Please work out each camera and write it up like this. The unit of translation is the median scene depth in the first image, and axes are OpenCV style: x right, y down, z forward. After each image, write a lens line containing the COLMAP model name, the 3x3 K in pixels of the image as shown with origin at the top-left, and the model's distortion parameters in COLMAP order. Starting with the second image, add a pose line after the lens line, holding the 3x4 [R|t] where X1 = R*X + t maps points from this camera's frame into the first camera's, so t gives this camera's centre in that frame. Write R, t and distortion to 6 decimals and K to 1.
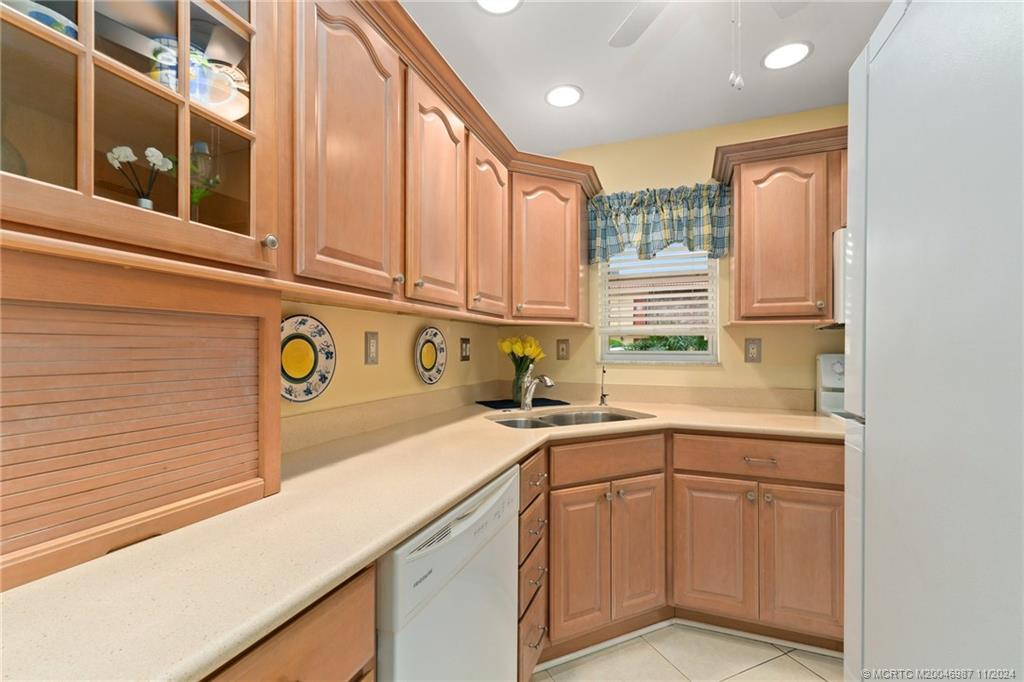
lens RADIAL K [[435.8, 0, 511.2], [0, 435.8, 346.4], [0, 0, 1]] dist [0.010433, -0.000170]
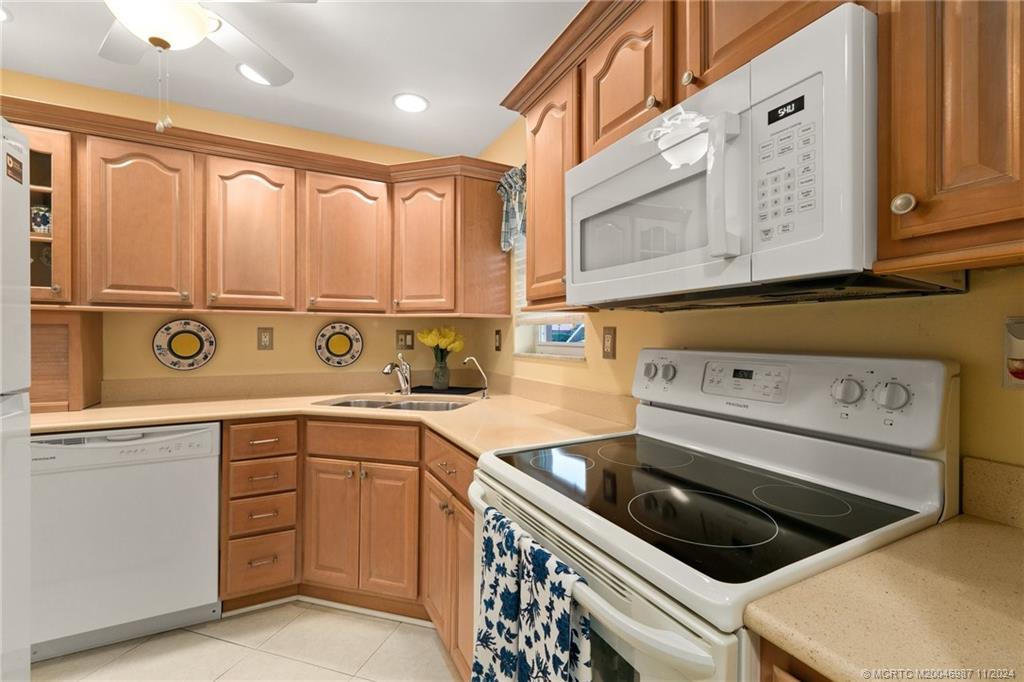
lens RADIAL K [[446.2, 0, 511.5], [0, 446.2, 336.1], [0, 0, 1]] dist [0.012725, -0.000146]
pose [[0.740617, -0.002139, -0.671925, 1.026752], [0.002232, 0.999997, -0.000723, -0.001380], [0.671924, -0.000964, 0.740619, 0.349023]]
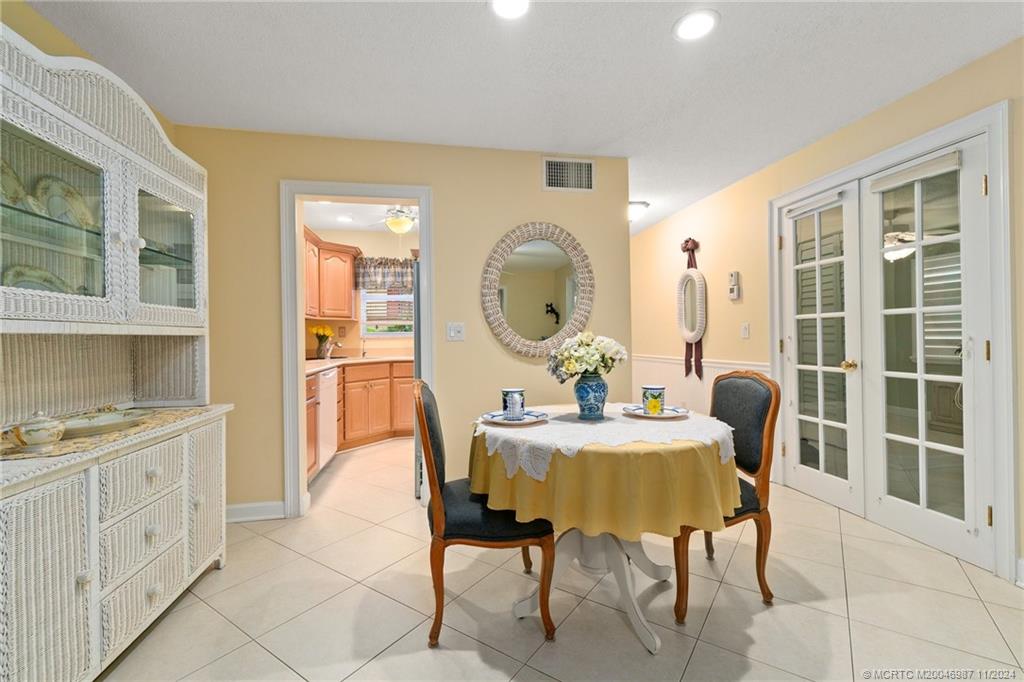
lens RADIAL K [[446.2, 0, 511.5], [0, 446.2, 336.1], [0, 0, 1]] dist [0.012725, -0.000146]
pose [[0.859514, -0.011533, 0.510982, -0.317784], [0.011006, 0.999931, 0.004055, 0.032626], [-0.510993, 0.002139, 0.859582, -1.388949]]
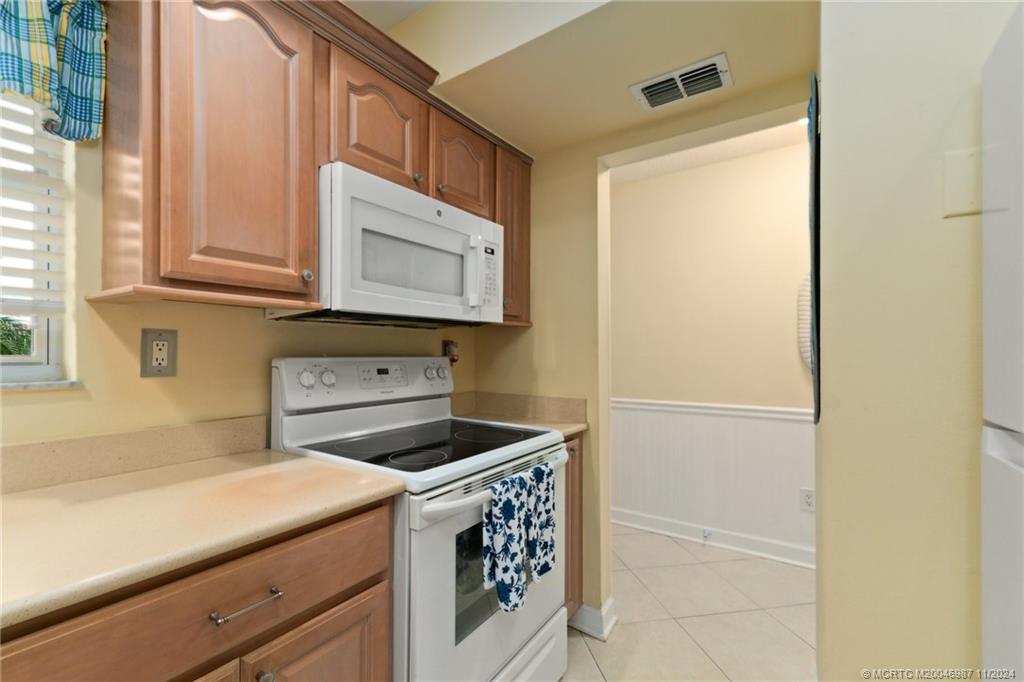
lens RADIAL K [[435.8, 0, 511.2], [0, 435.8, 346.4], [0, 0, 1]] dist [0.010433, -0.000170]
pose [[0.233474, 0.009594, 0.972316, 0.167921], [-0.000150, 0.999952, -0.009831, 0.007014], [-0.972363, 0.002149, 0.233465, 0.527729]]
